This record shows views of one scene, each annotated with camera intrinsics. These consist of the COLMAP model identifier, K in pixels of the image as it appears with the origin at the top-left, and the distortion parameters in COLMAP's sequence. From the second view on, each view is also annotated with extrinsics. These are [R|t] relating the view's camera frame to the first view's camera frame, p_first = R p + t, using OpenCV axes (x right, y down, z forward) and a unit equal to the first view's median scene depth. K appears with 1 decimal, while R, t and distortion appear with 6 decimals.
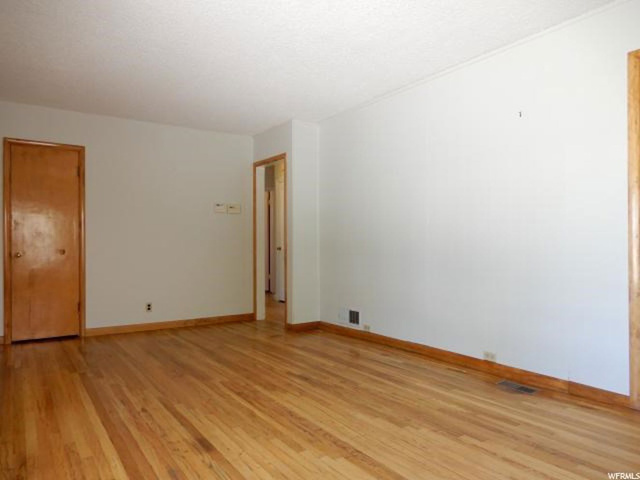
lens RADIAL K [[453.7, 0, 320.0], [0, 453.7, 240.0], [0, 0, 1]] dist [-0.000282, -0.001189]
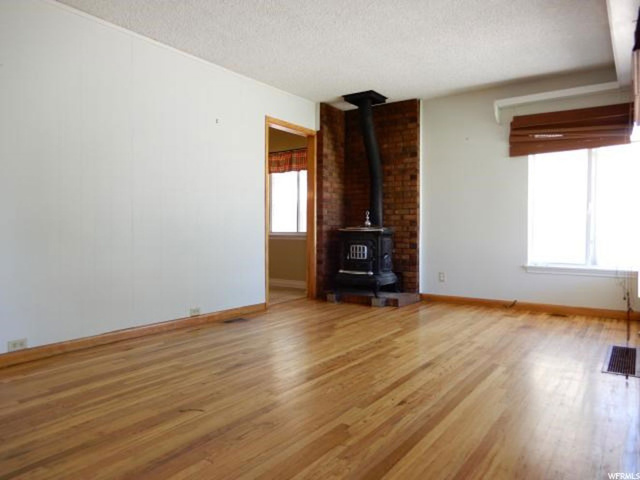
lens RADIAL K [[453.7, 0, 320.0], [0, 453.7, 240.0], [0, 0, 1]] dist [-0.000282, -0.001189]
pose [[-0.355582, -0.012024, 0.934568, -1.067975], [-0.001031, 0.999922, 0.012473, 0.065288], [-0.934644, 0.003472, -0.355567, 1.385862]]
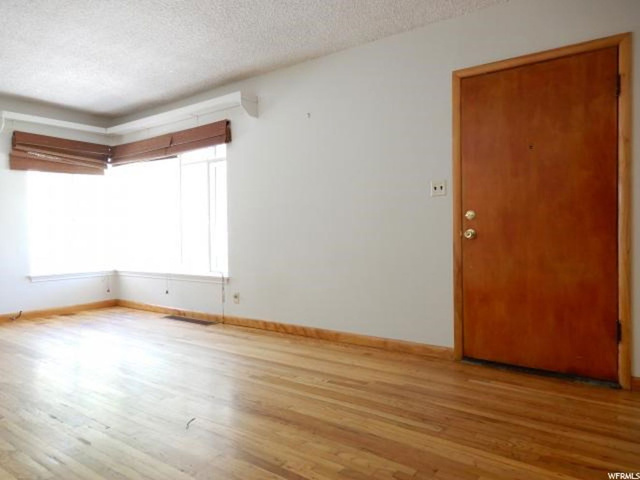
lens RADIAL K [[453.7, 0, 320.0], [0, 453.7, 240.0], [0, 0, 1]] dist [-0.000282, -0.001189]
pose [[-0.949970, 0.019959, -0.311704, -0.253749], [0.017290, 0.999786, 0.011322, 0.039485], [0.311864, 0.005367, -0.950112, 2.140359]]
